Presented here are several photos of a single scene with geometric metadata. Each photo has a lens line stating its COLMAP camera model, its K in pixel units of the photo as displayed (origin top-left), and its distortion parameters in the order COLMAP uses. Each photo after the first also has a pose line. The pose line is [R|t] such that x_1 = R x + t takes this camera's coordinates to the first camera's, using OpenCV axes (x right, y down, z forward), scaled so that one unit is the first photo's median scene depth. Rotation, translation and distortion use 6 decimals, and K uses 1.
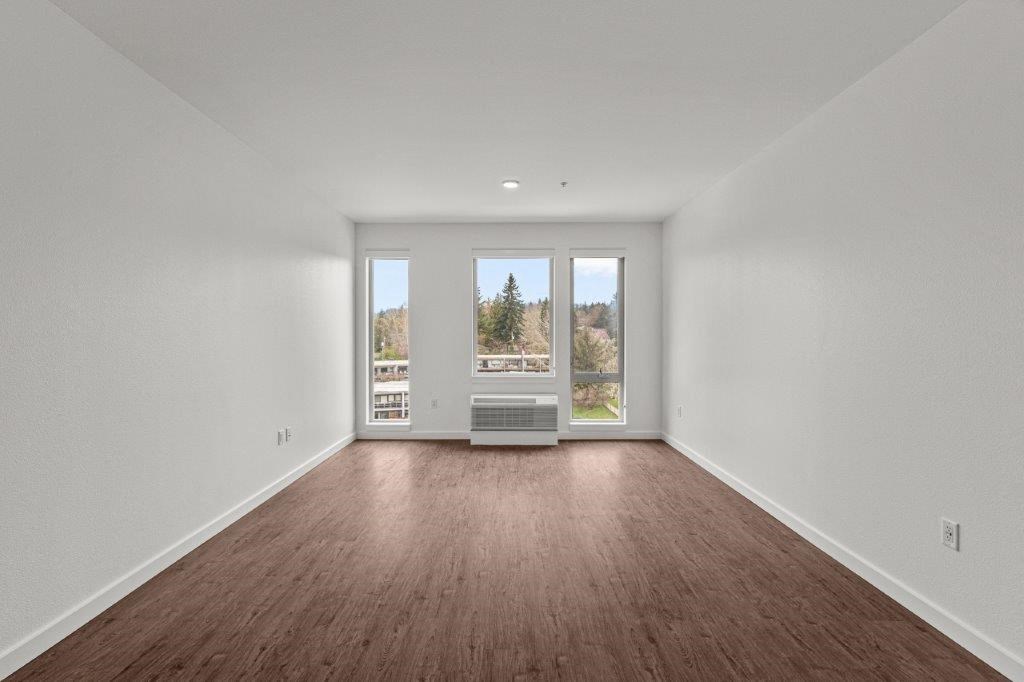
lens RADIAL K [[467.0, 0, 508.4], [0, 467.0, 335.6], [0, 0, 1]] dist [-0.006742, 0.002179]
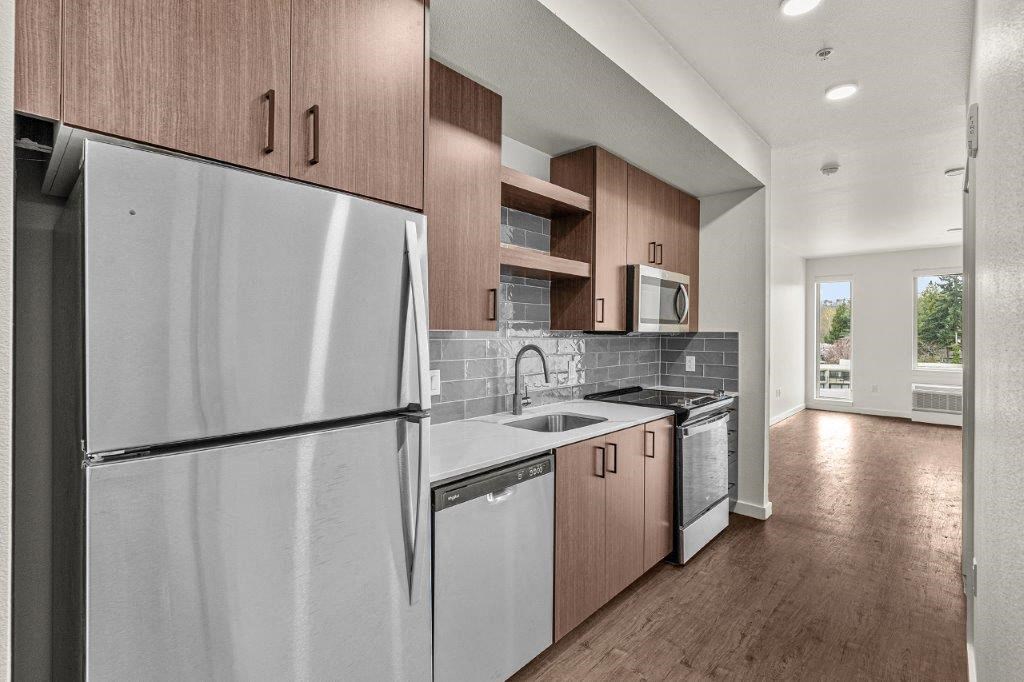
lens RADIAL K [[467.0, 0, 497.9], [0, 467.0, 334.0], [0, 0, 1]] dist [-0.006742, 0.002179]
pose [[0.717488, 0.006426, -0.696541, -0.005356], [-0.008559, 0.999963, 0.000409, -0.001547], [0.696518, 0.005668, 0.717517, -0.764082]]
